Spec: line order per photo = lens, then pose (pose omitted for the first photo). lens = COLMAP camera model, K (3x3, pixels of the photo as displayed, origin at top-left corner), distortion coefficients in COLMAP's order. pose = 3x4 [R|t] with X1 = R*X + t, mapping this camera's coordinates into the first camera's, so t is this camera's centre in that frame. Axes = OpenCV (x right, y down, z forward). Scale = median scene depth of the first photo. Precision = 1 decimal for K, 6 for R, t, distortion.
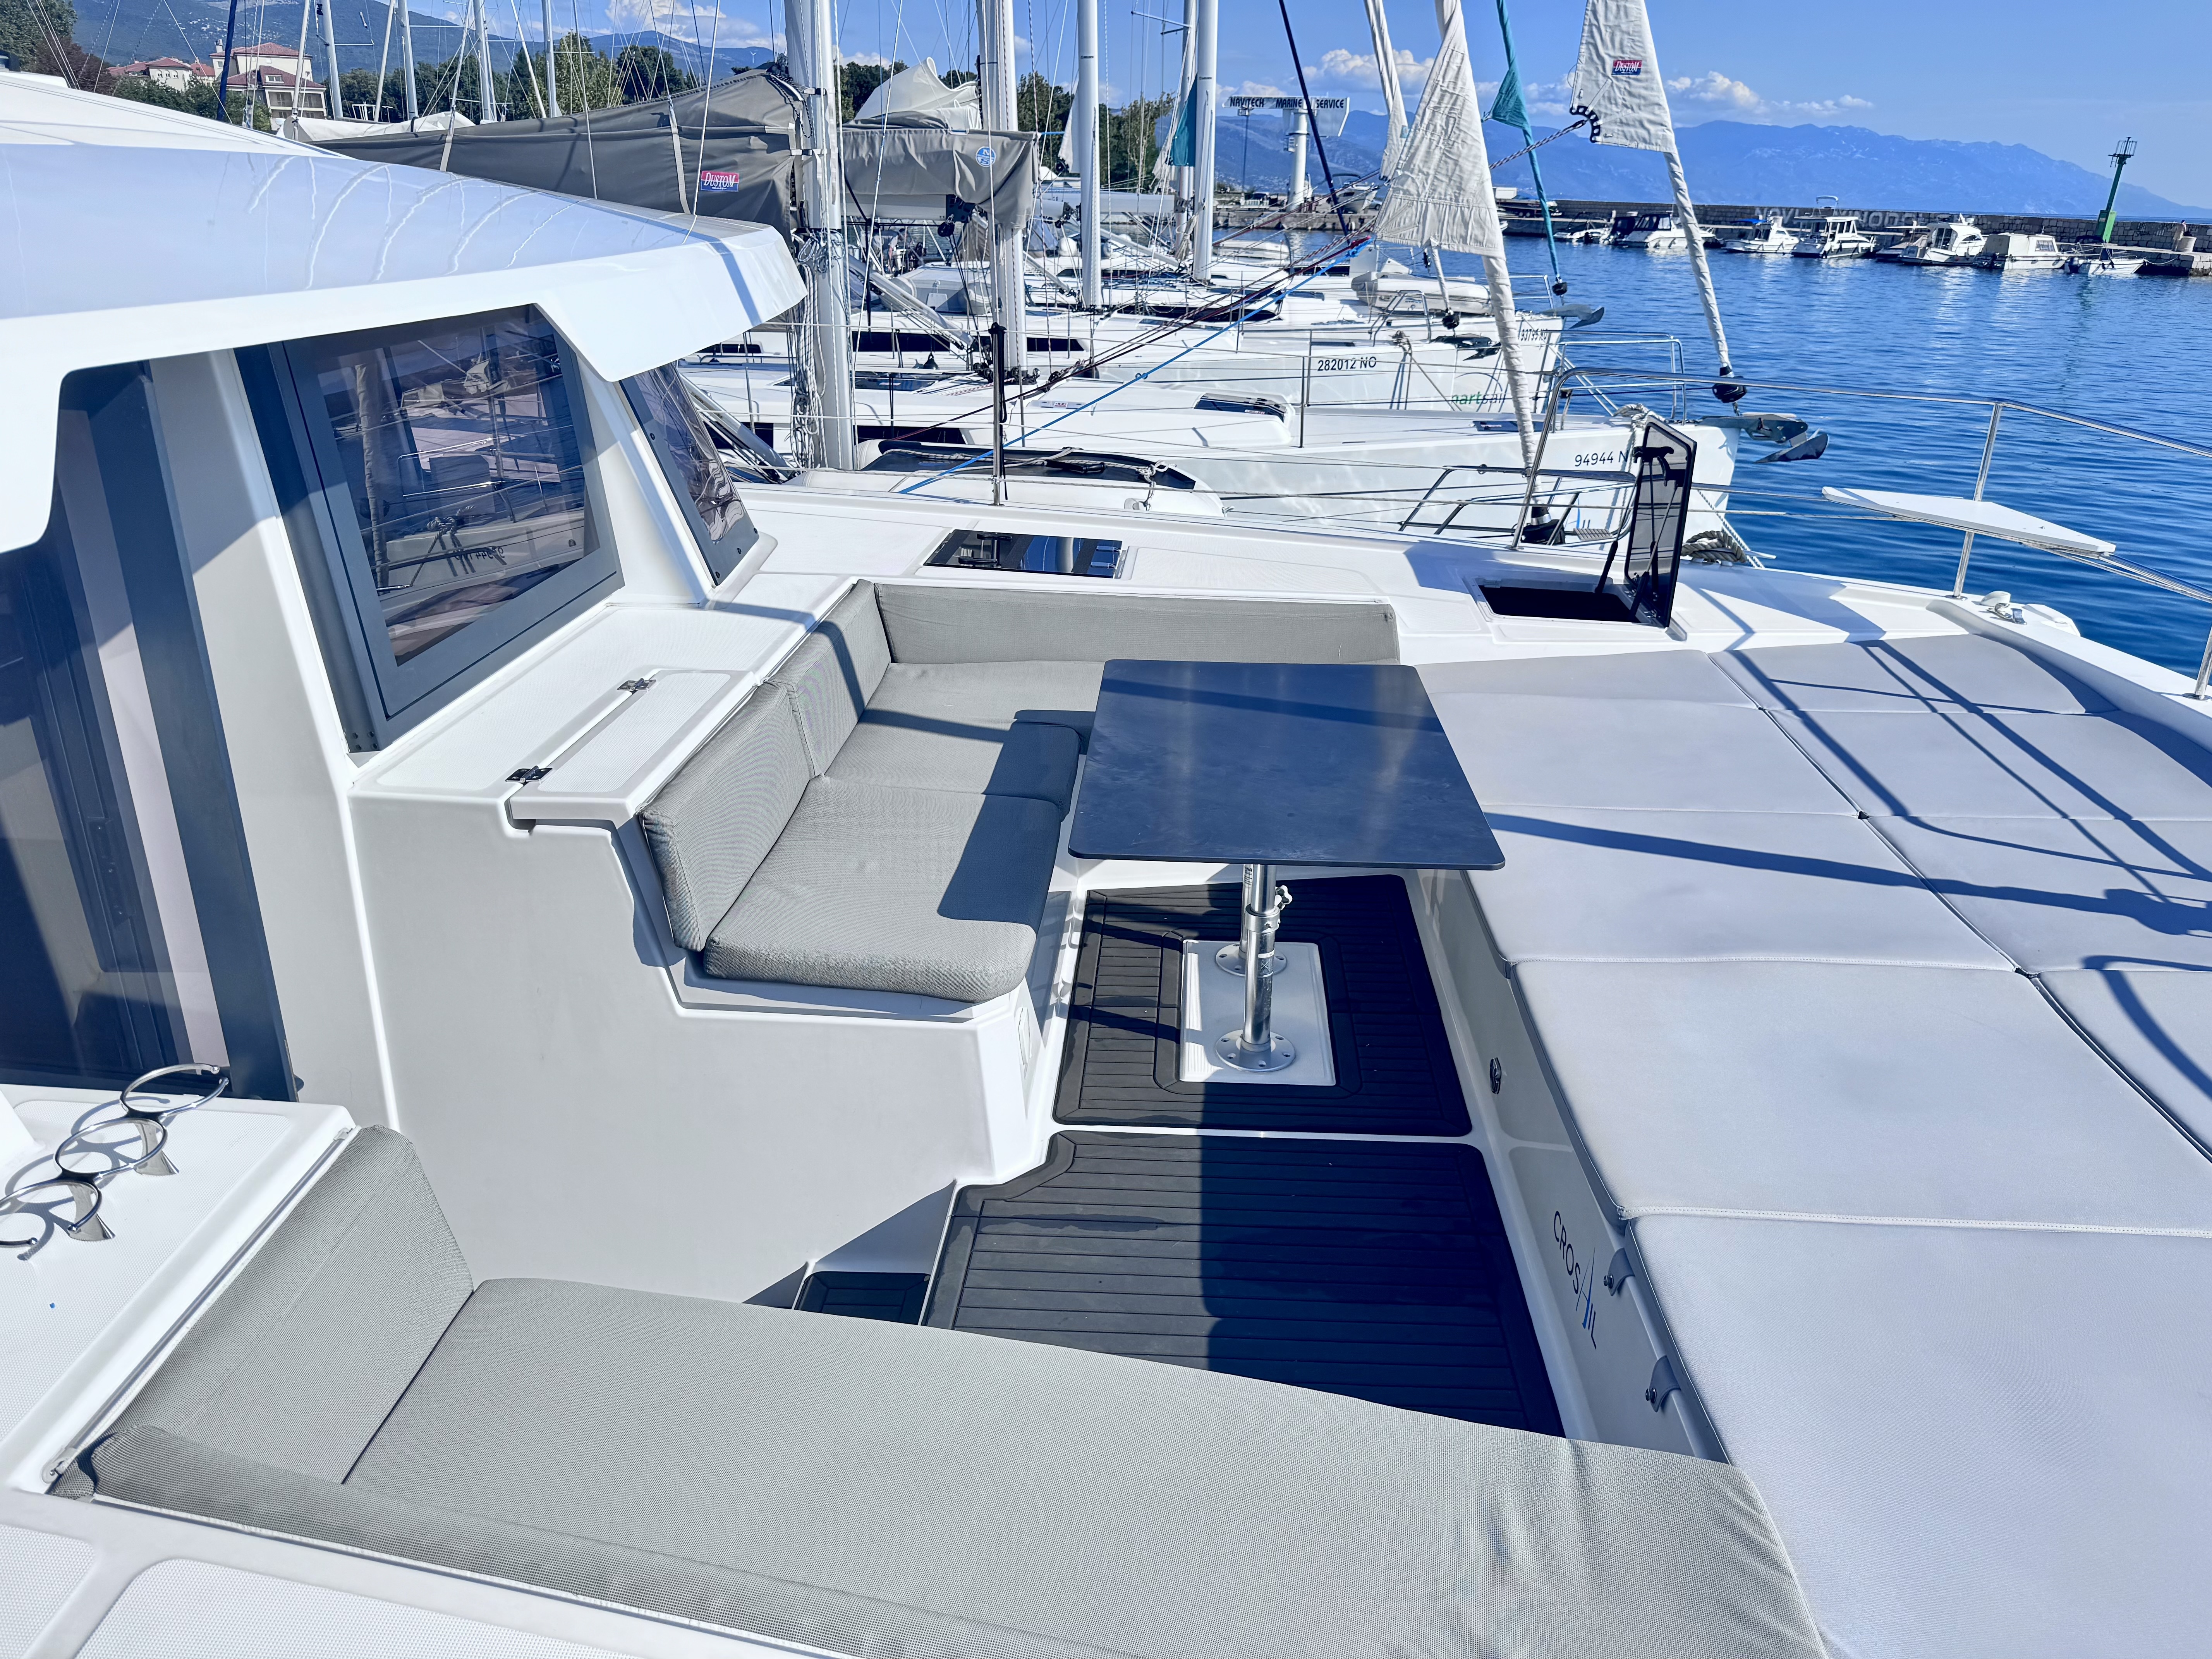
lens RADIAL K [[1494.9, 0, 1106.0], [0, 1494.9, 829.5], [0, 0, 1]] dist [0.003440, -0.035242]
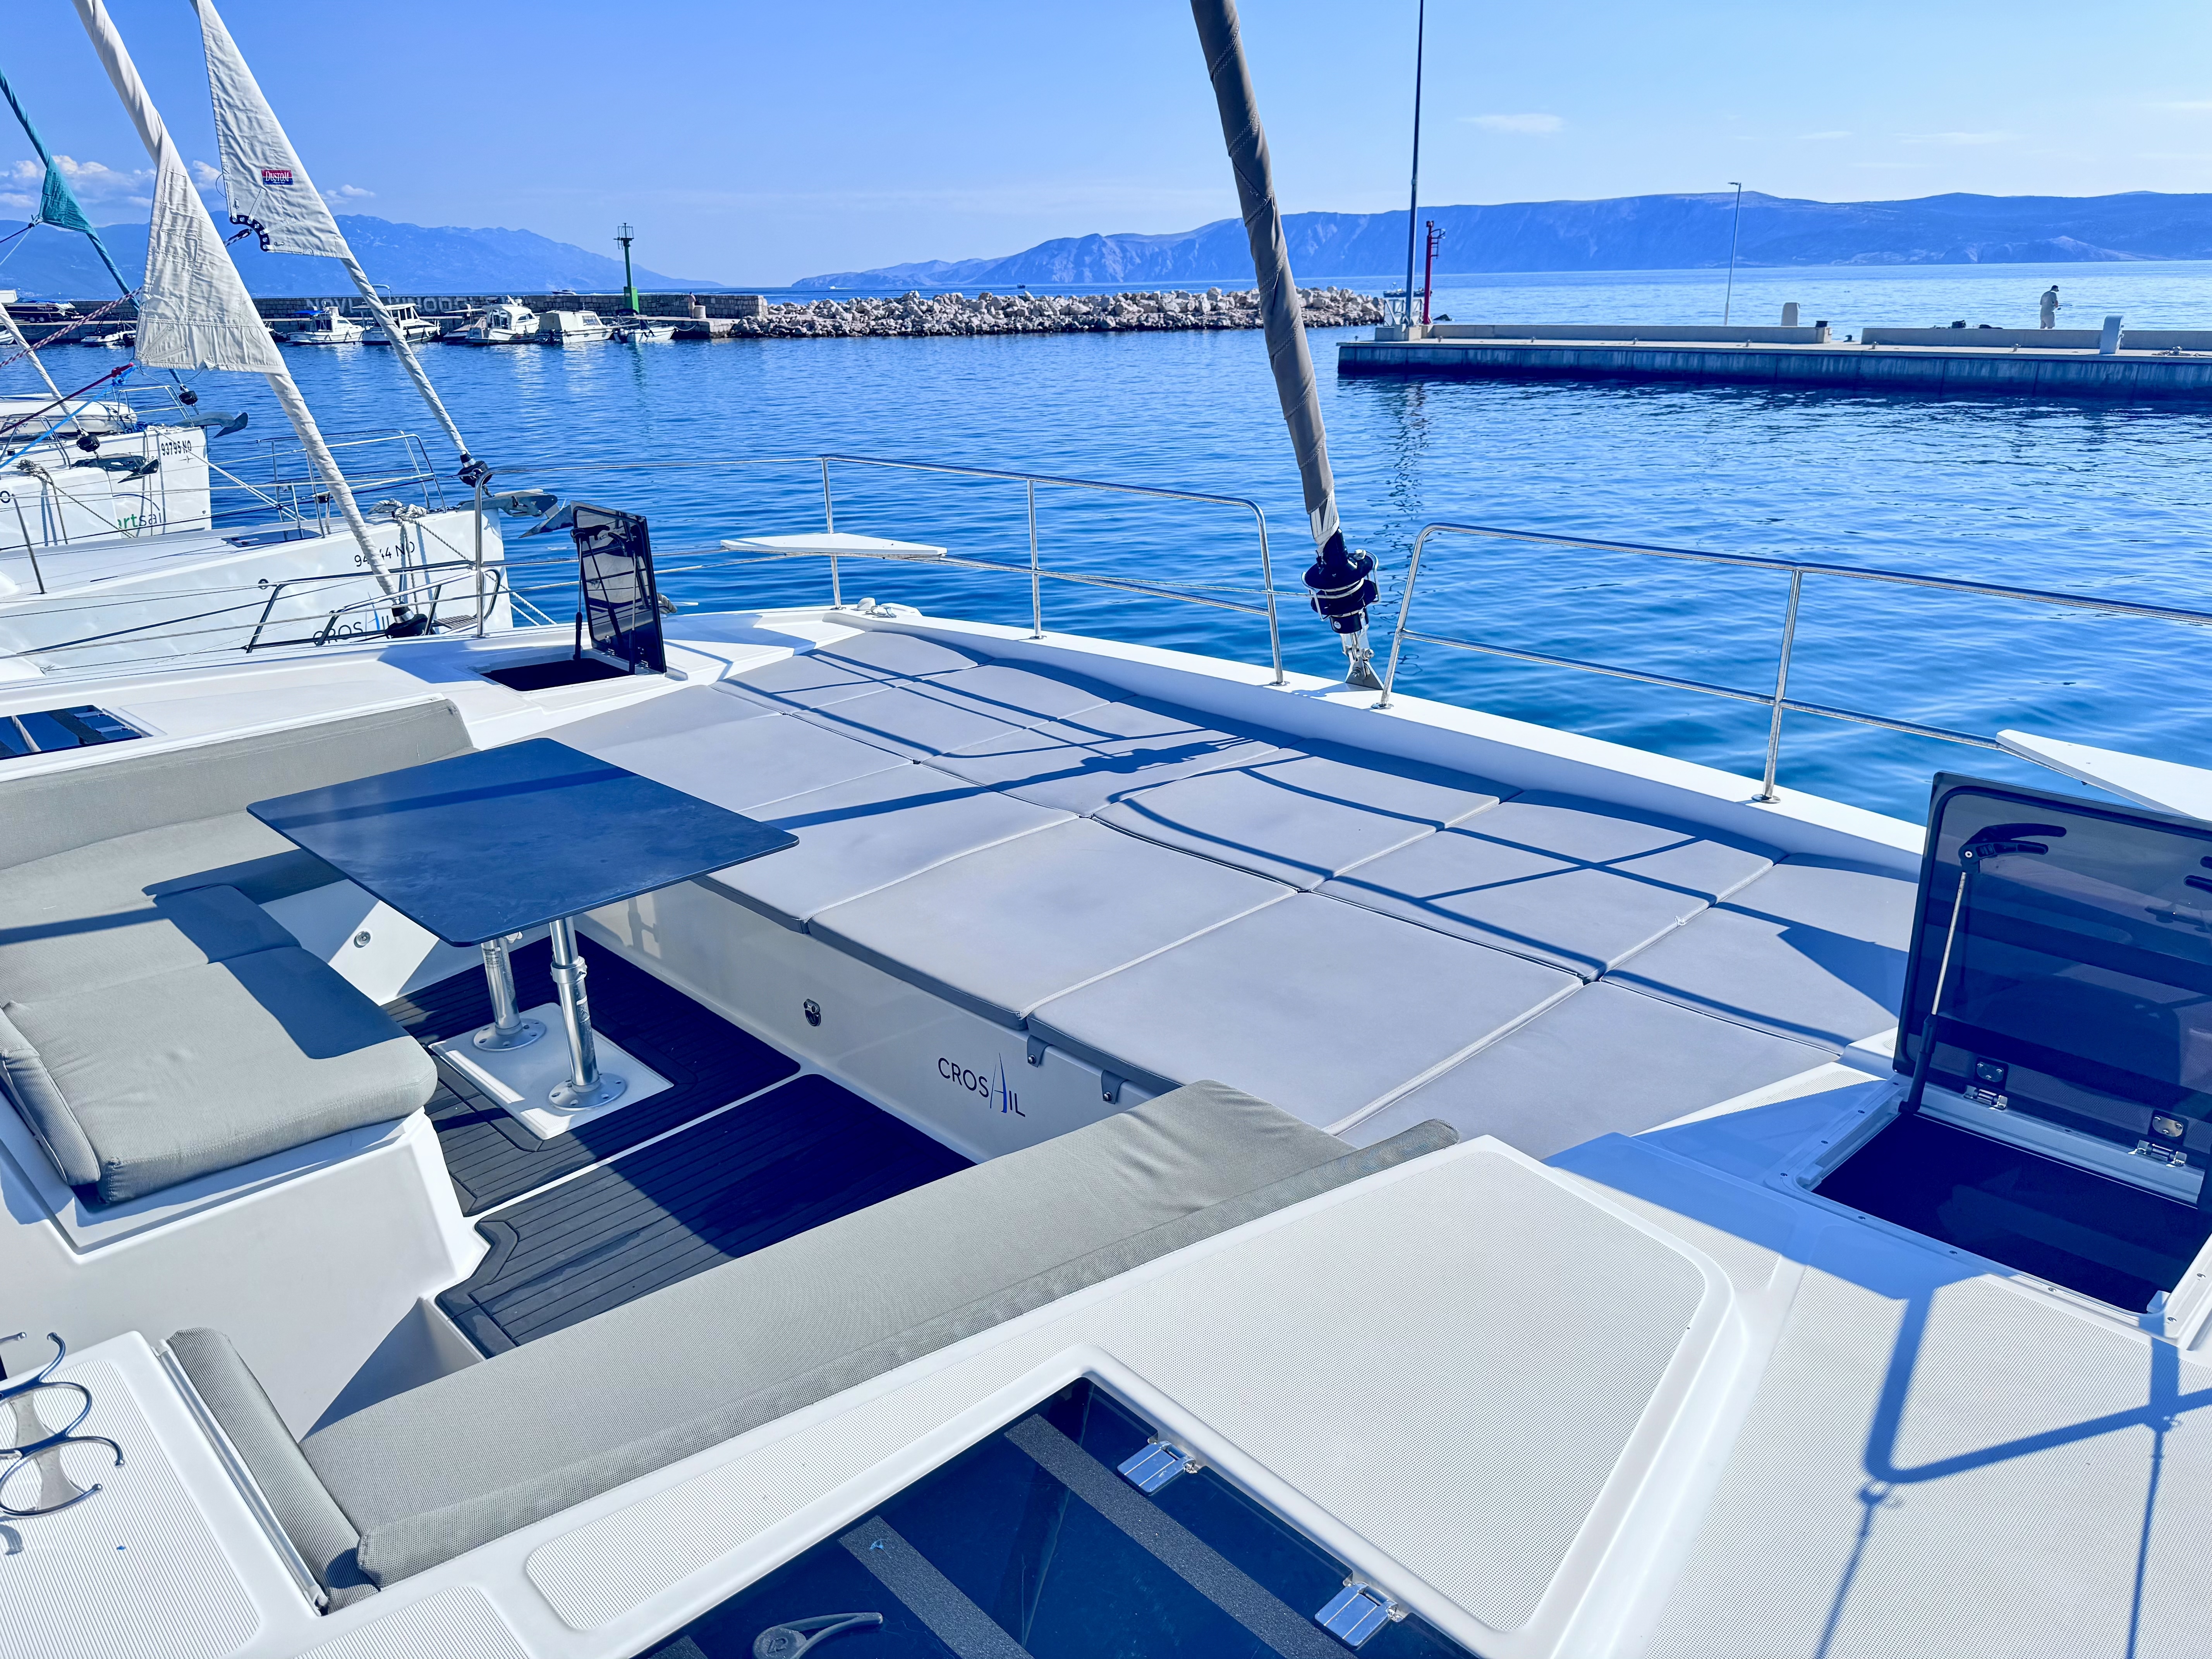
lens RADIAL K [[1519.7, 0, 1106.0], [0, 1519.7, 829.5], [0, 0, 1]] dist [0.045980, -0.099860]
pose [[0.660226, -0.270261, 0.700757, -0.244408], [0.310507, 0.947766, 0.072977, 0.001106], [-0.683877, 0.169408, 0.709657, -0.058974]]
